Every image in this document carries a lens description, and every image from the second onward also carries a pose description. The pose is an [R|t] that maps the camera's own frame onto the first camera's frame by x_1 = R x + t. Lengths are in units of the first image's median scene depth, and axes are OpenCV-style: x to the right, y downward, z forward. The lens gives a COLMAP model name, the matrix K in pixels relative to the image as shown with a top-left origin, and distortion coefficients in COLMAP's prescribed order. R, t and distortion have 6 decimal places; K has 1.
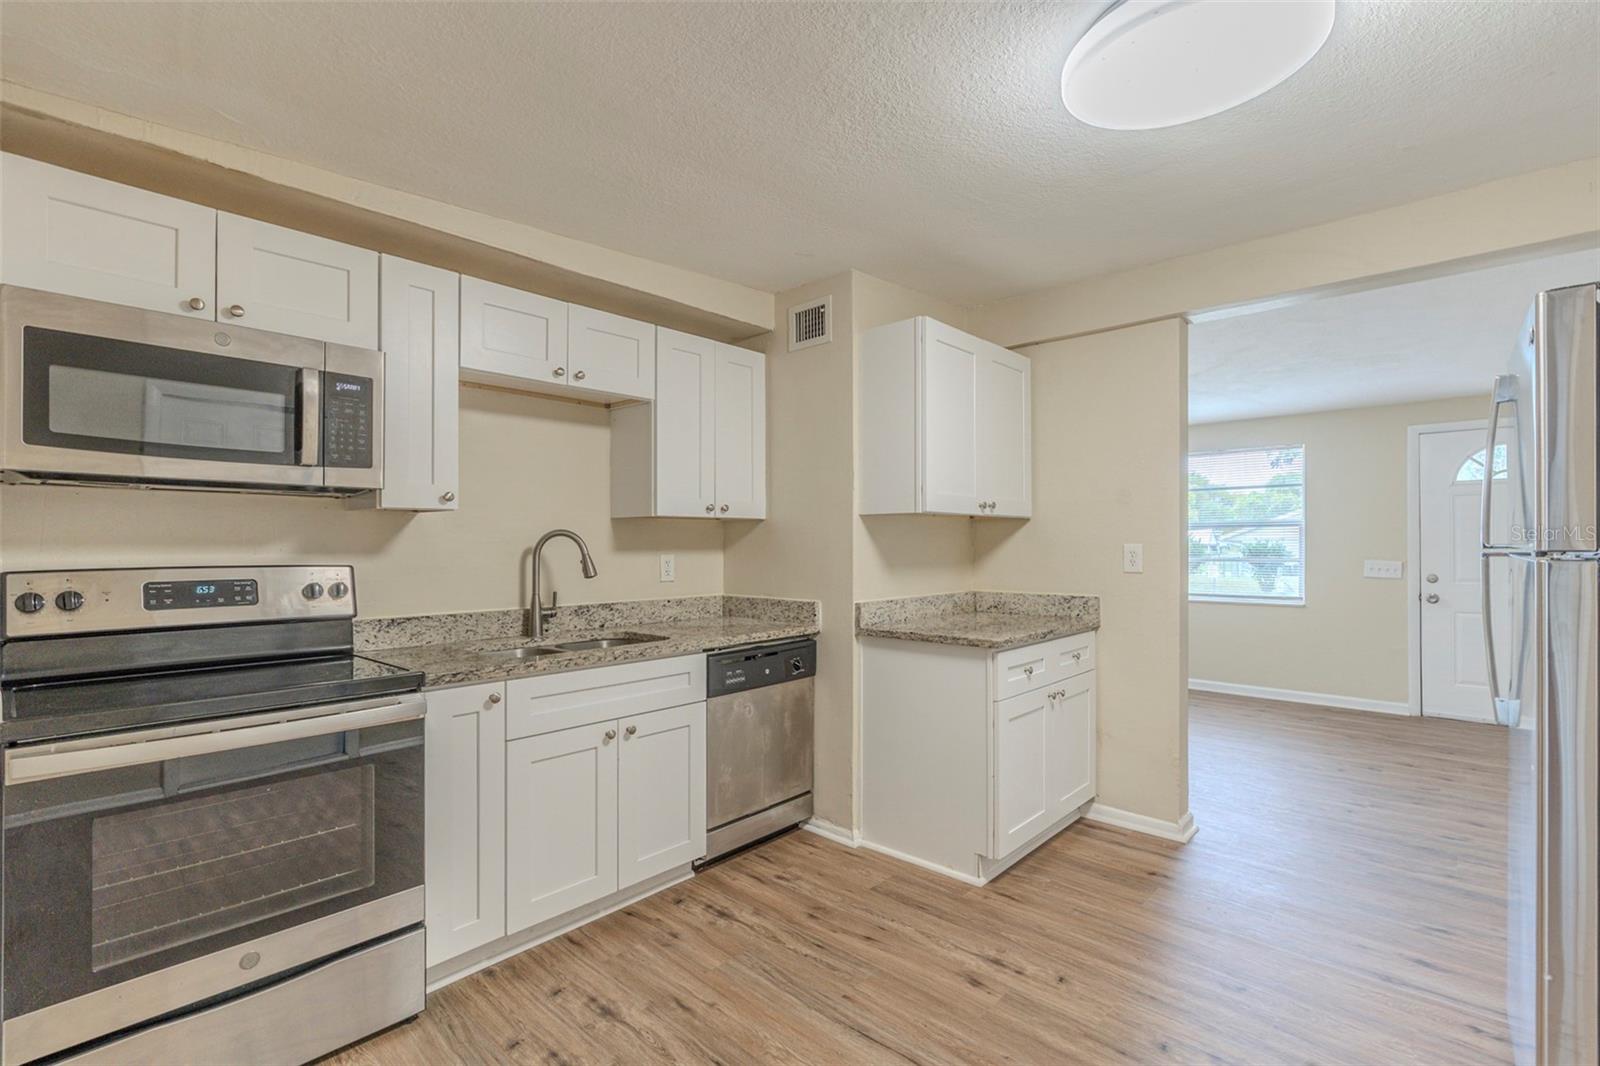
lens RADIAL K [[727.2, 0, 800.0], [0, 727.2, 533.0], [0, 0, 1]] dist [-0.001396, 0.000278]
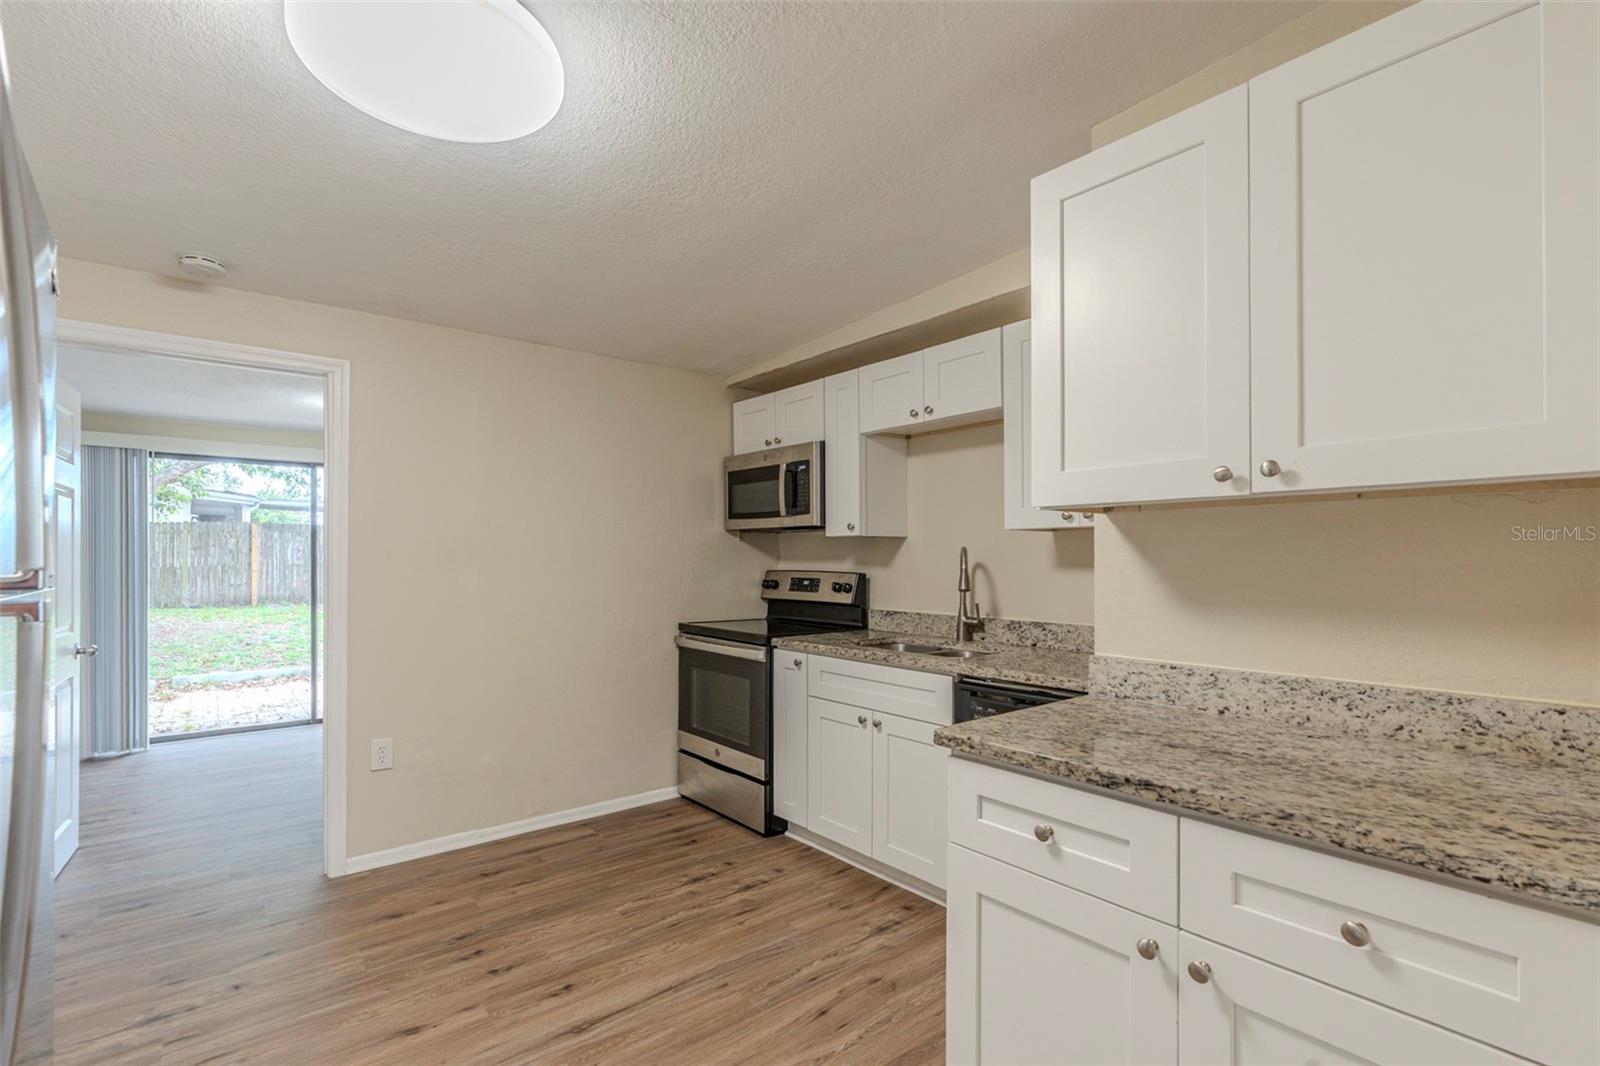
lens RADIAL K [[732.4, 0, 799.2], [0, 732.4, 547.2], [0, 0, 1]] dist [-0.002356, -0.000077]
pose [[-0.133458, -0.012384, -0.990977, 0.844287], [0.014317, 0.999793, -0.014422, 0.009078], [0.990951, -0.016113, -0.133253, 0.948626]]
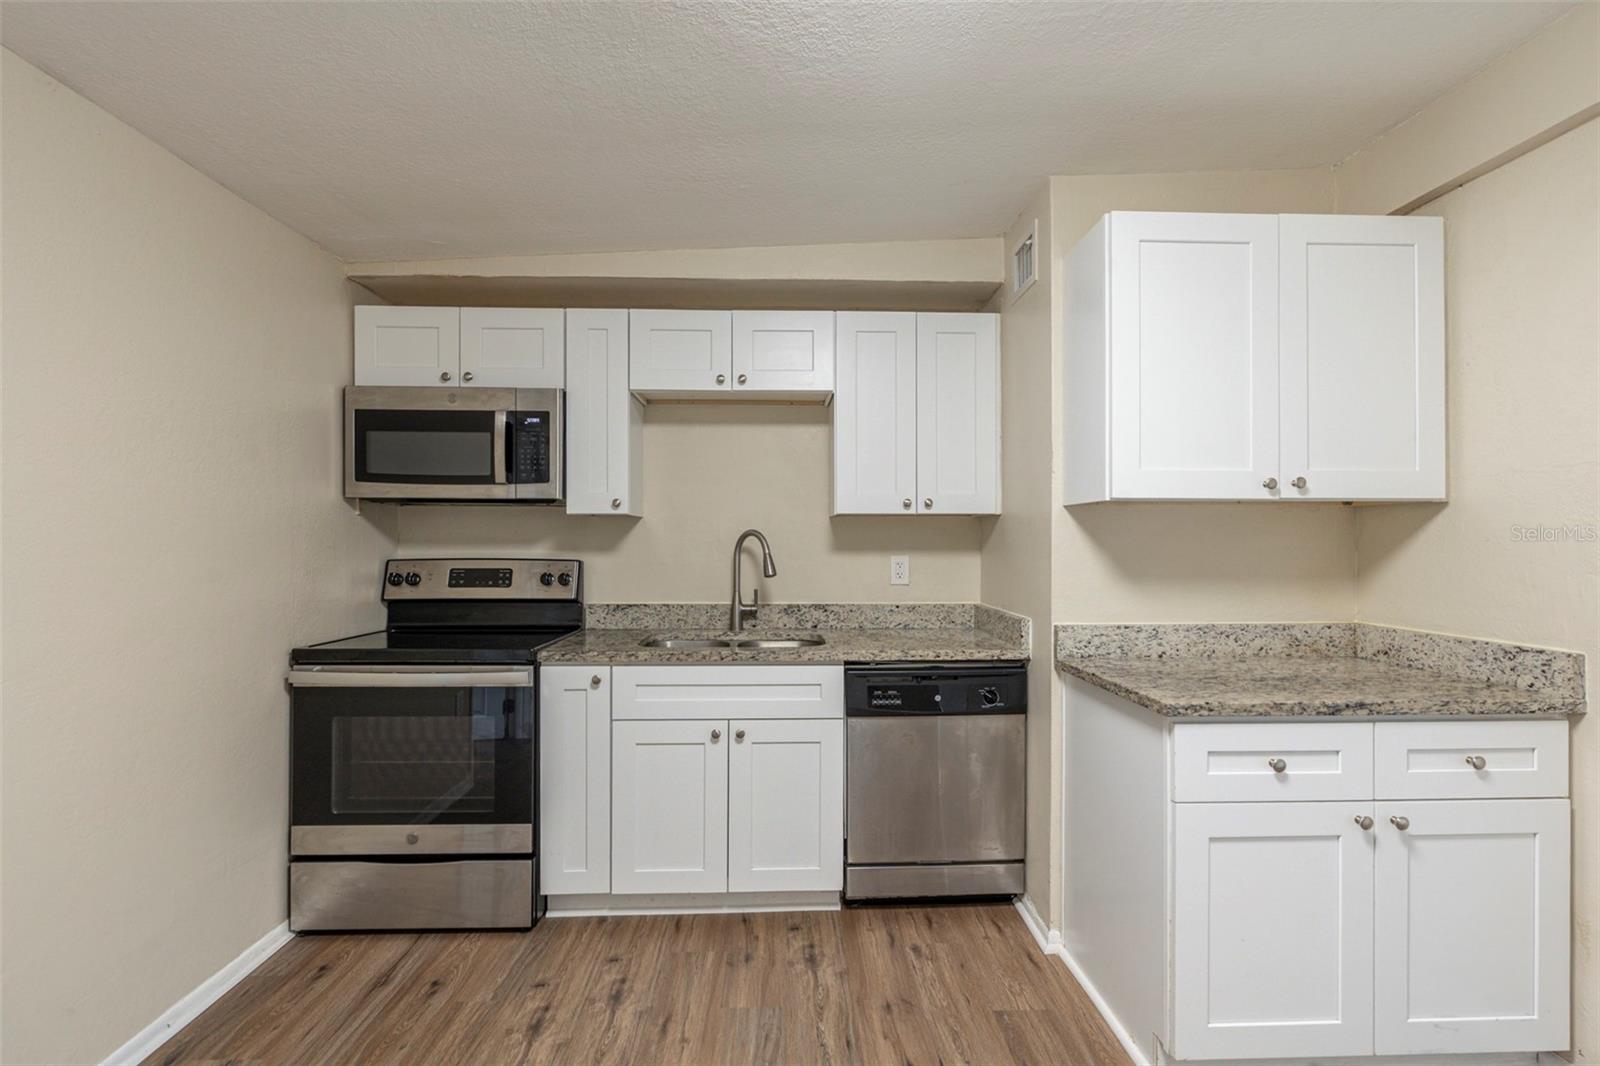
lens RADIAL K [[730.0, 0, 801.5], [0, 730.0, 529.5], [0, 0, 1]] dist [-0.009270, 0.003084]
pose [[0.706006, -0.008240, -0.708158, 0.480801], [0.007056, 0.999965, -0.004601, 0.000435], [0.708171, -0.001748, 0.706039, 0.333149]]
